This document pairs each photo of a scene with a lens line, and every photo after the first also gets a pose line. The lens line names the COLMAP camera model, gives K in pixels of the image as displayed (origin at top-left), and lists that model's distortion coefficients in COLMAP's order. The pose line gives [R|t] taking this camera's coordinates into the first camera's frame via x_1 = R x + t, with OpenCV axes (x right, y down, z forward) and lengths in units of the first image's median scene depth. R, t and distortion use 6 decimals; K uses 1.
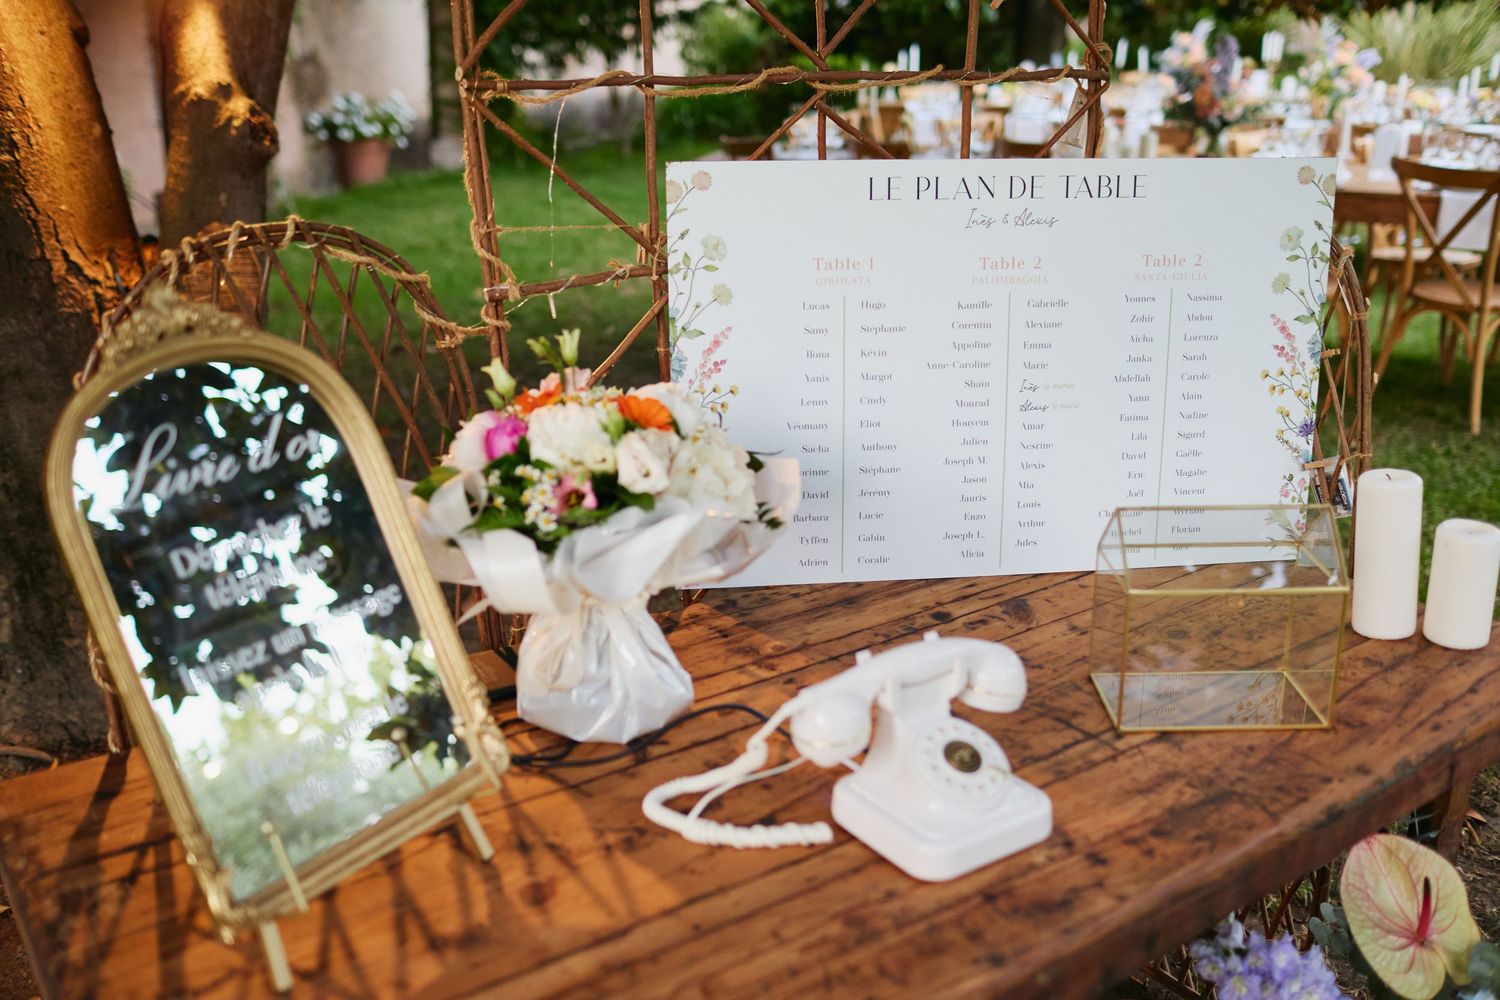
lens RADIAL K [[1444.3, 0, 758.8], [0, 1444.3, 493.6], [0, 0, 1]] dist [-0.055504, 0.000000]
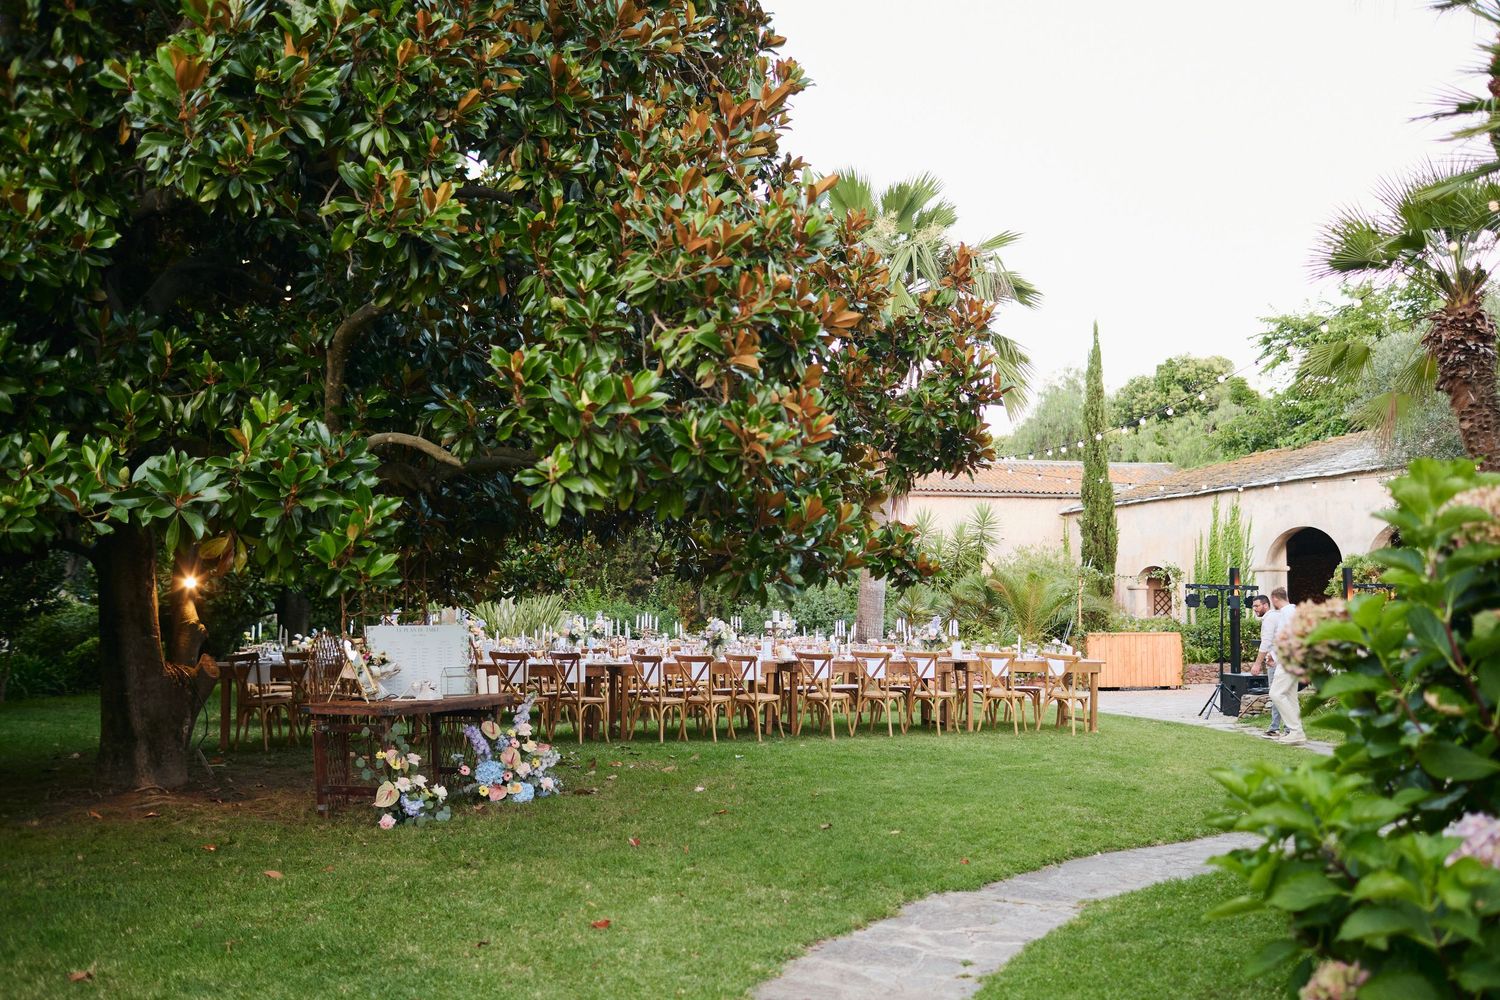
lens RADIAL K [[1444.3, 0, 785.3], [0, 1444.3, 541.6], [0, 0, 1]] dist [-0.055504, 0.000000]
pose [[0.832778, 0.021340, 0.553196, -1.873298], [0.179805, 0.934658, -0.306732, 1.556782], [-0.523595, 0.354907, 0.774525, -4.587339]]
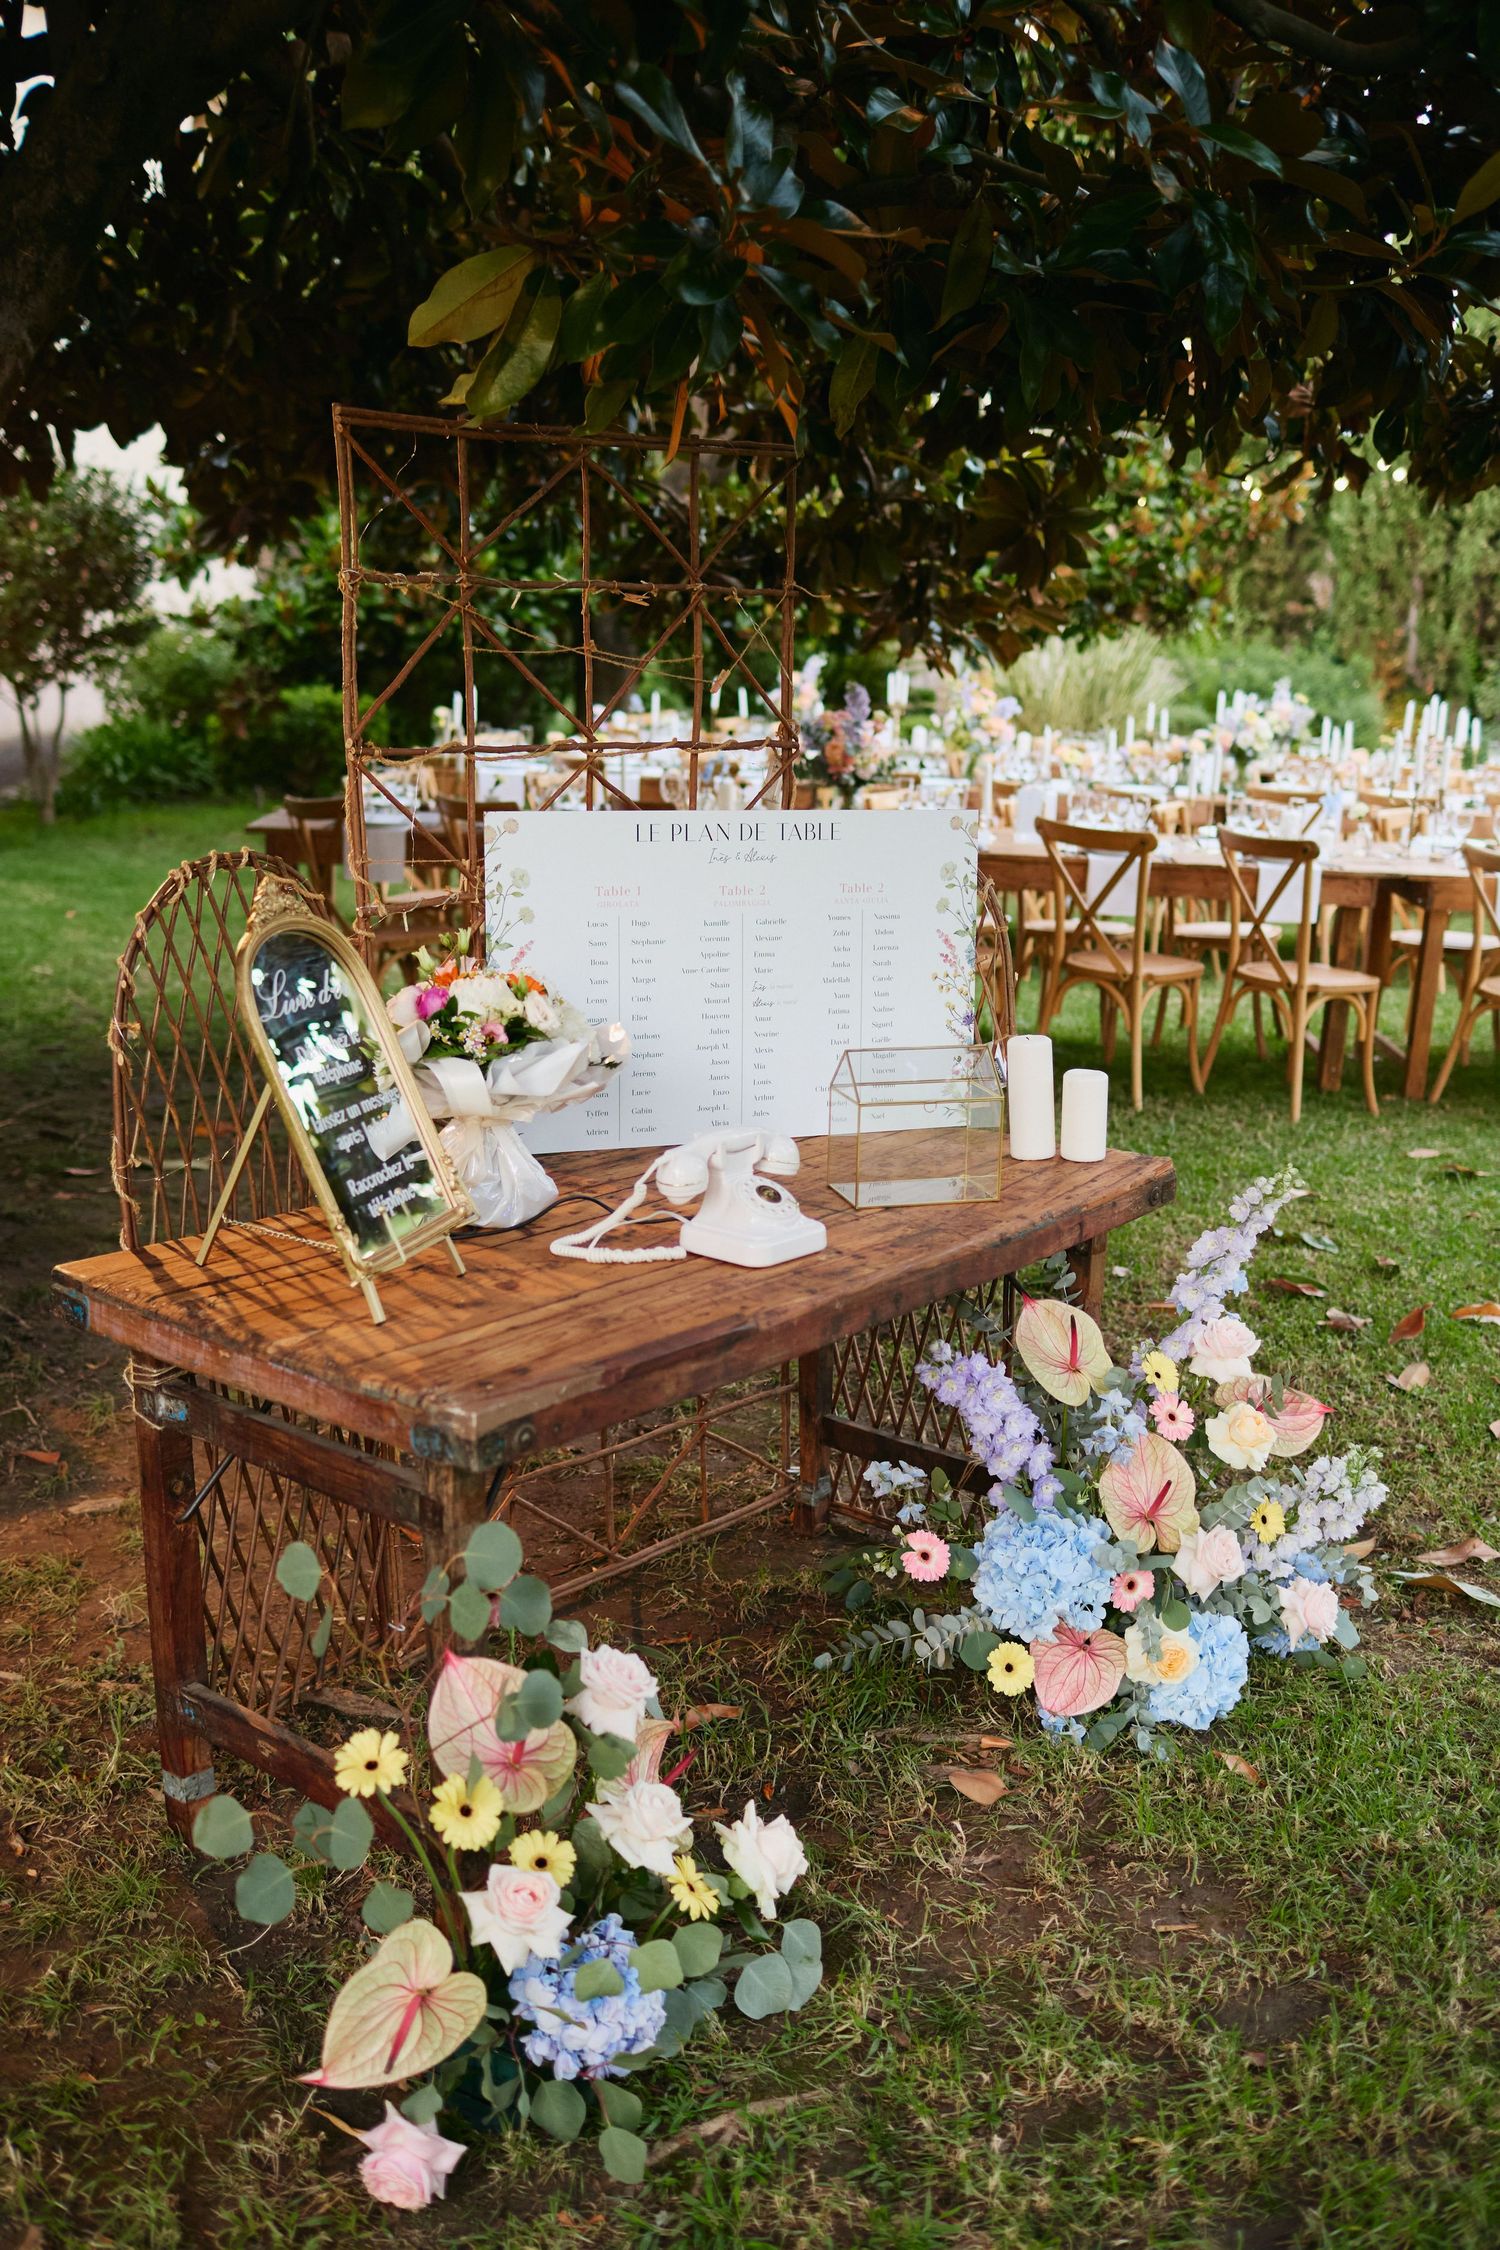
lens RADIAL K [[2166.5, 0, 763.2], [0, 2166.5, 1116.0], [0, 0, 1]] dist [-0.055504, 0.000000]
pose [[0.962115, -0.030662, 0.270913, -0.327172], [0.056805, 0.994393, -0.089192, 0.207531], [-0.266659, 0.101202, 0.958463, -0.813738]]
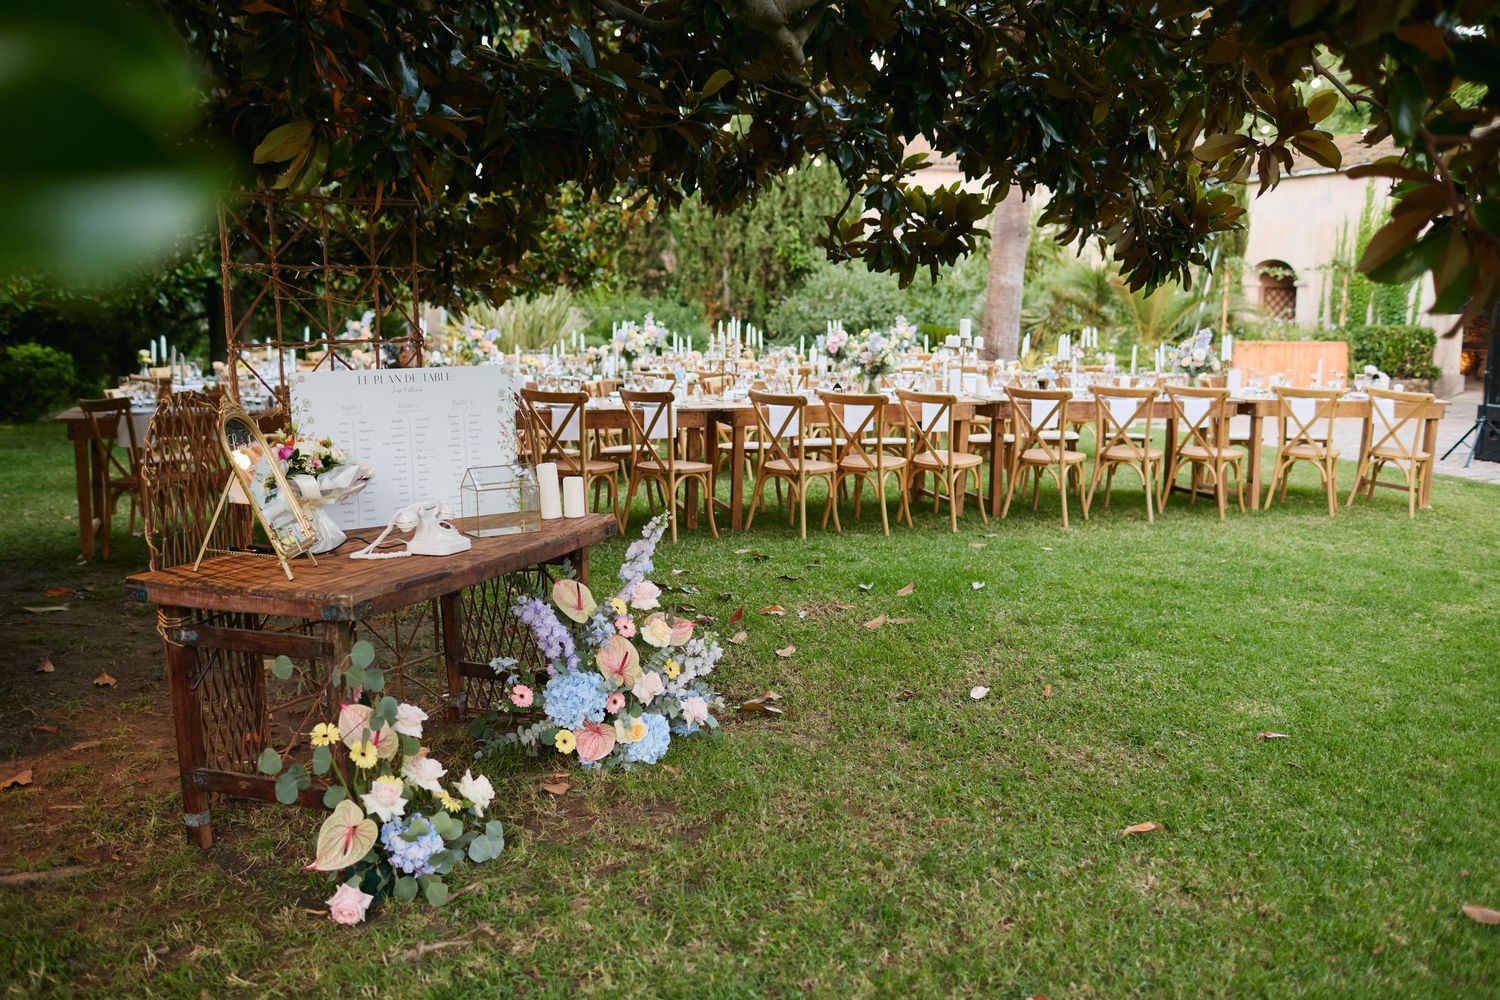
lens RADIAL K [[1444.3, 0, 743.1], [0, 1444.3, 527.2], [0, 0, 1]] dist [-0.055504, 0.000000]
pose [[0.841399, -0.085140, 0.533666, -0.758029], [0.172589, 0.978132, -0.116062, 0.487243], [-0.512115, 0.189759, 0.837693, -1.559187]]
